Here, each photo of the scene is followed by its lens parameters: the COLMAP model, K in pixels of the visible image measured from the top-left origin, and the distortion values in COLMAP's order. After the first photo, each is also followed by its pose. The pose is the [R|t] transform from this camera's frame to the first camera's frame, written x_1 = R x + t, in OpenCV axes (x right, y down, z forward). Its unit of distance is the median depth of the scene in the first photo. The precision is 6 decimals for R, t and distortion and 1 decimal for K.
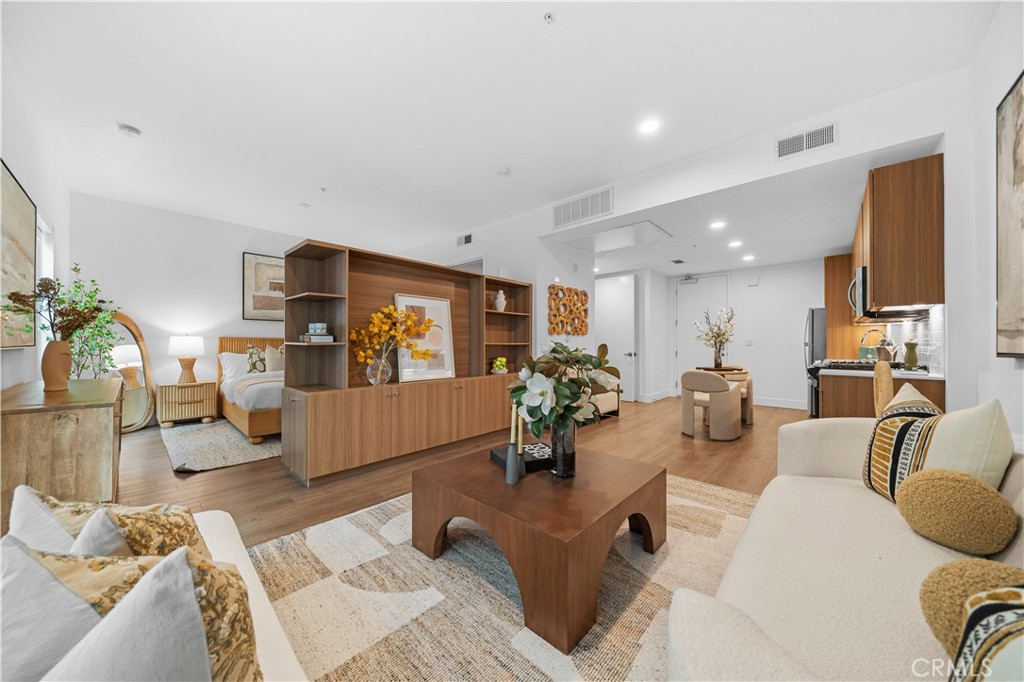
lens RADIAL K [[348.4, 0, 510.7], [0, 348.4, 340.3], [0, 0, 1]] dist [-0.004121, -0.000292]
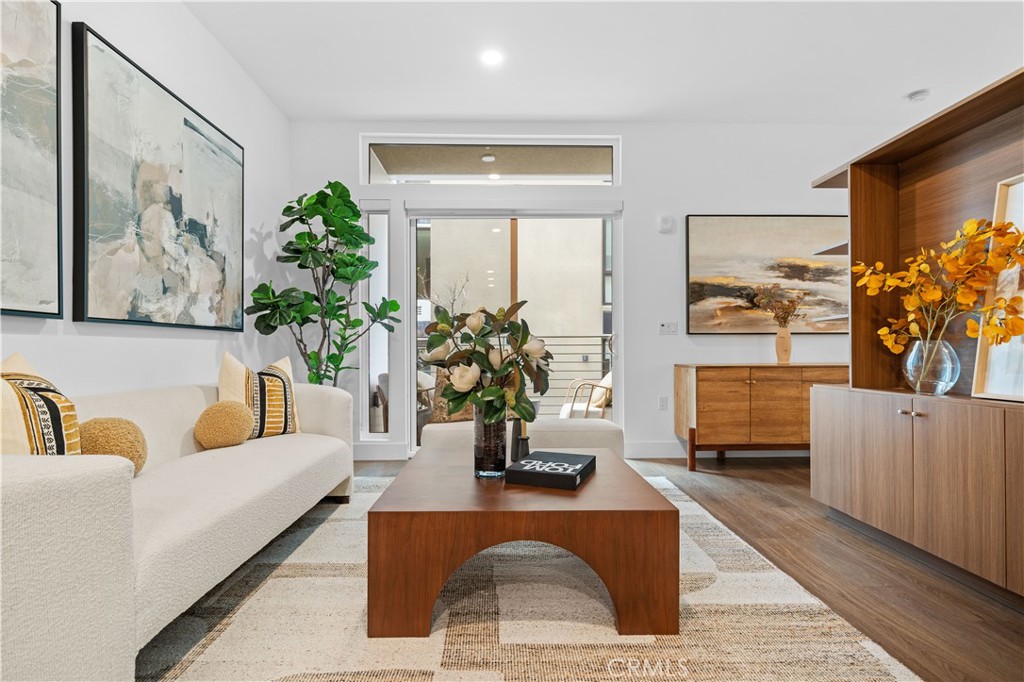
lens RADIAL K [[481.6, 0, 509.8], [0, 481.6, 348.5], [0, 0, 1]] dist [0.003849, -0.000803]
pose [[-0.717204, -0.004845, -0.696847, 0.347876], [0.002505, 0.999951, -0.009531, 0.046182], [0.696859, -0.008581, -0.717157, 0.723959]]
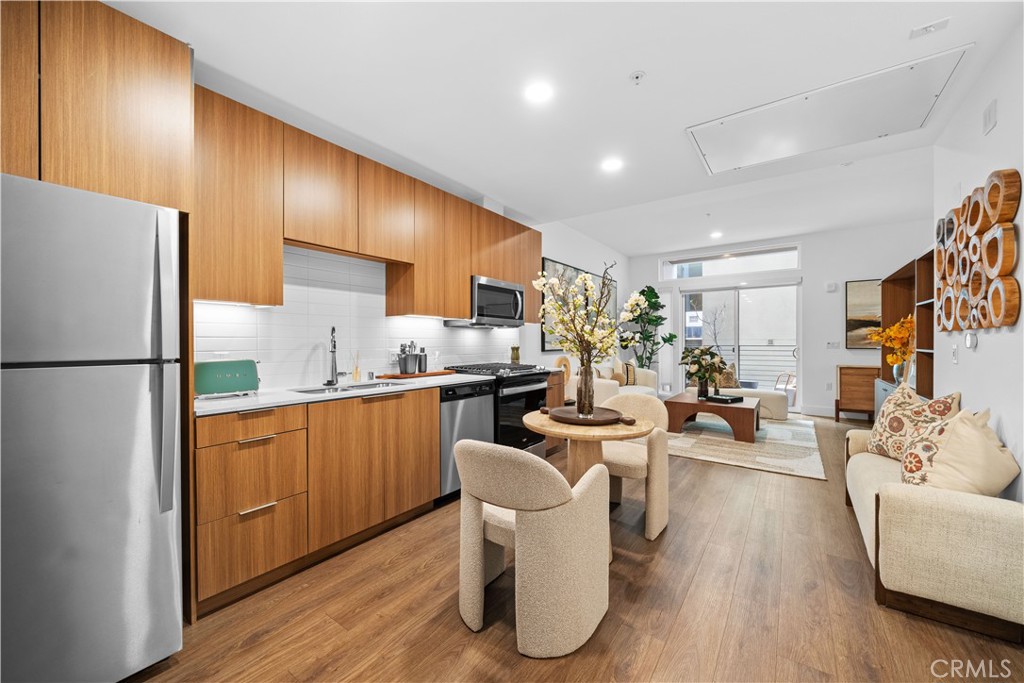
lens RADIAL K [[396.8, 0, 513.8], [0, 396.8, 342.6], [0, 0, 1]] dist [-0.004126, -0.000252]
pose [[-0.990950, -0.000041, -0.134233, 0.748336], [0.000039, 1.000000, -0.000590, -0.006503], [0.134233, -0.000590, -0.990950, 1.452853]]
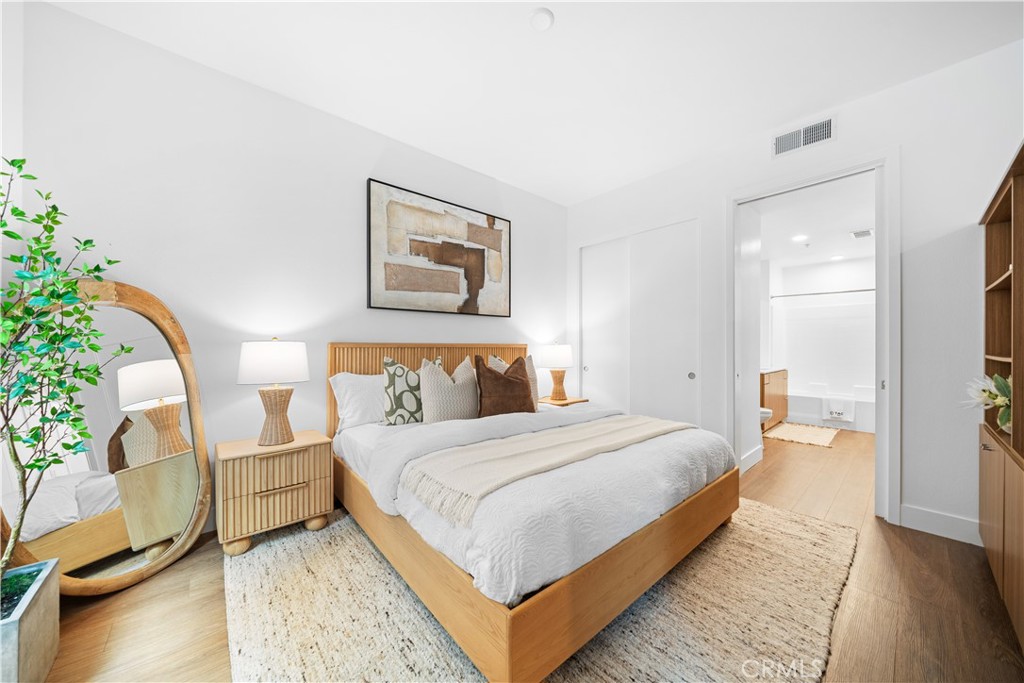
lens RADIAL K [[348.4, 0, 512.5], [0, 348.4, 346.9], [0, 0, 1]] dist [-0.004121, -0.000292]
pose [[0.993776, -0.001604, -0.111385, -0.566877], [0.002511, 0.999965, 0.008012, -0.006986], [0.111368, -0.008242, 0.993745, 0.575778]]
